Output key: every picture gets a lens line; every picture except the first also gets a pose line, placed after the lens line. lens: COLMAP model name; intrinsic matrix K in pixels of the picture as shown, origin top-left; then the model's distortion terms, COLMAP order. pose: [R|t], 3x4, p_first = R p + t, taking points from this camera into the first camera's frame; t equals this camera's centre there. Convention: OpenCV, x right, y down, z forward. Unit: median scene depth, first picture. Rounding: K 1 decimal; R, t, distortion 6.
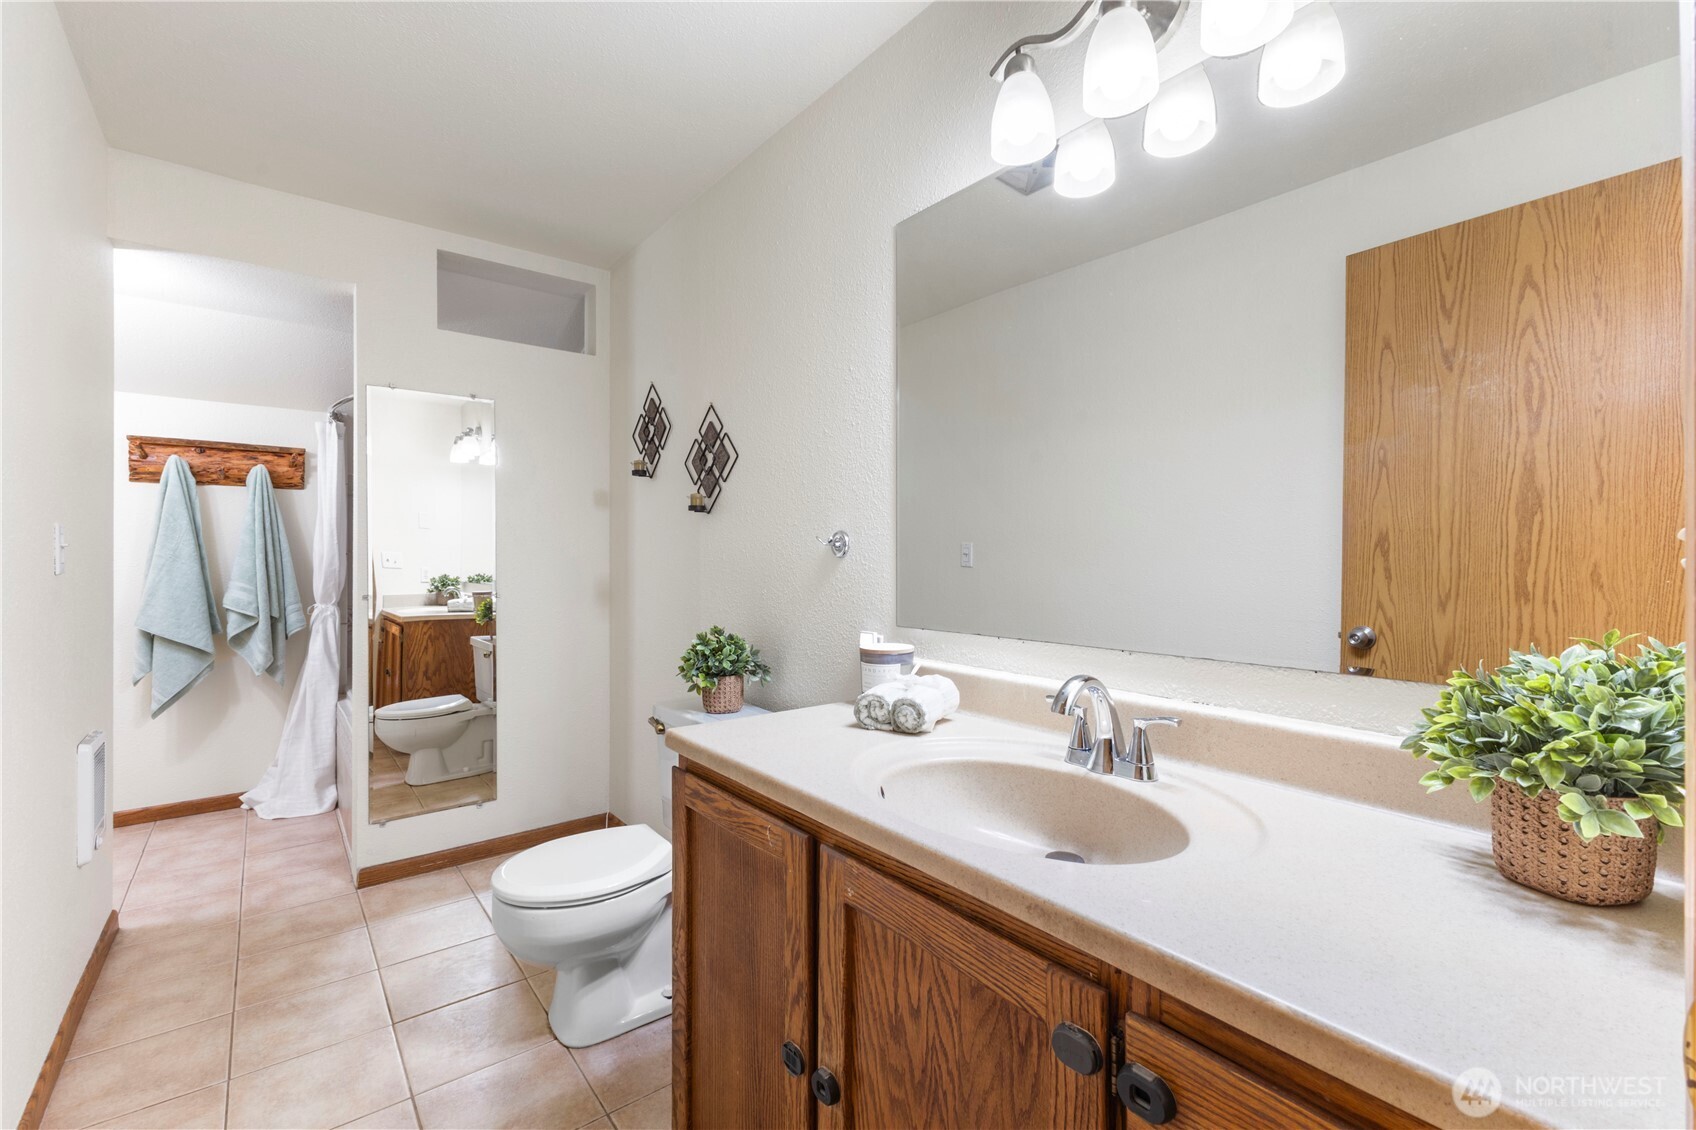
lens RADIAL K [[728.5, 0, 852.4], [0, 728.5, 562.9], [0, 0, 1]] dist [0.001867, -0.000025]
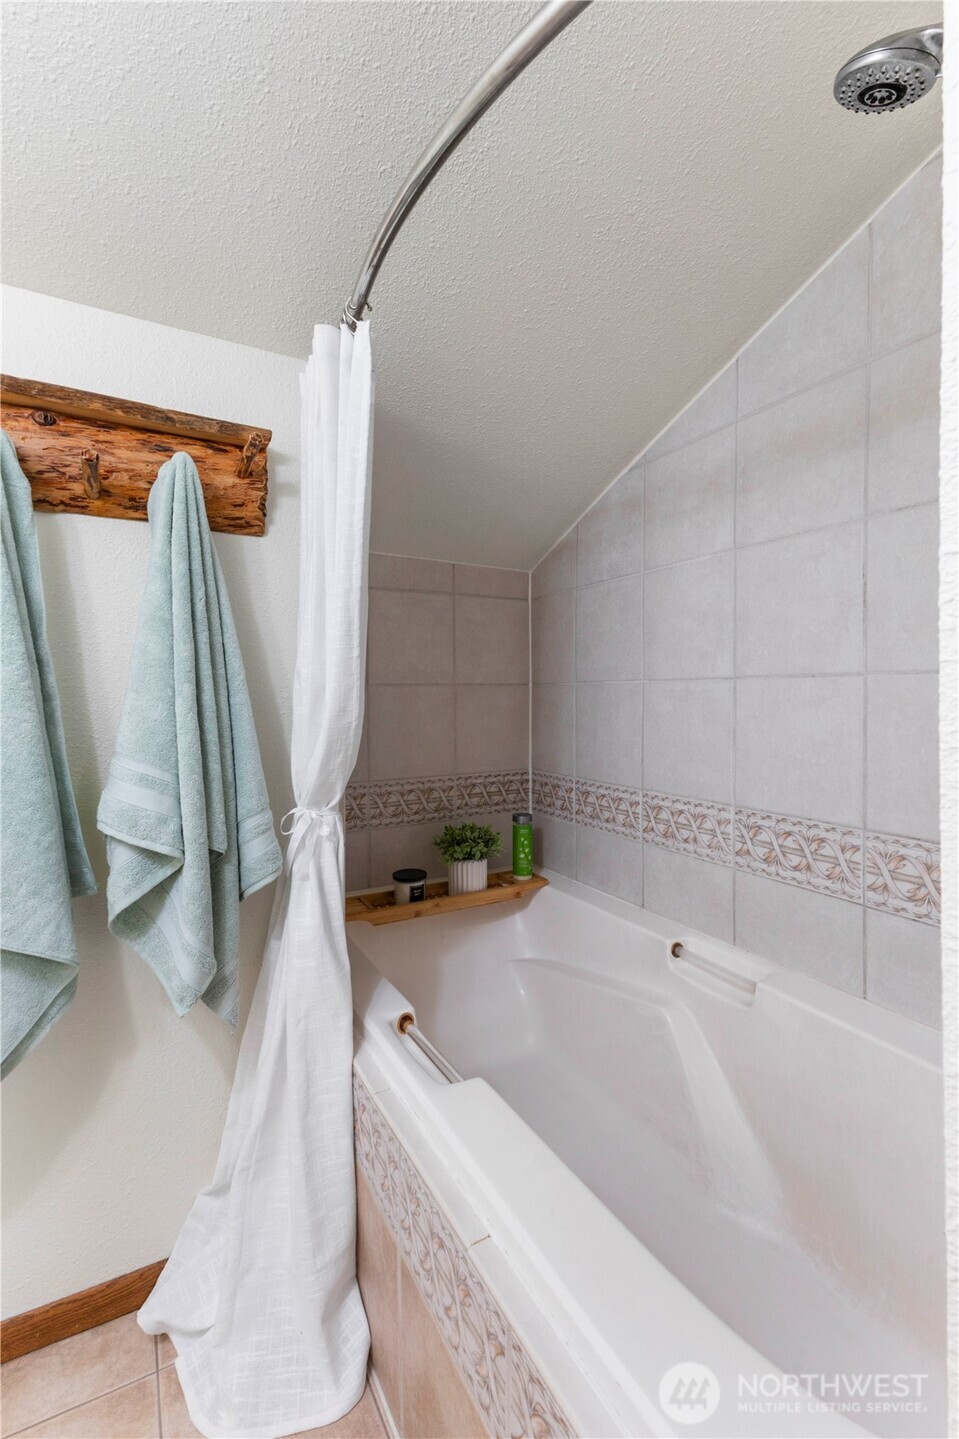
lens RADIAL K [[618.1, 0, 475.2], [0, 618.1, 713.4], [0, 0, 1]] dist [0.001867, -0.000025]
pose [[0.984285, 0.006303, -0.176476, -0.602279], [-0.003347, 0.999849, 0.017044, -0.003683], [0.176556, -0.016185, 0.984157, 0.706126]]
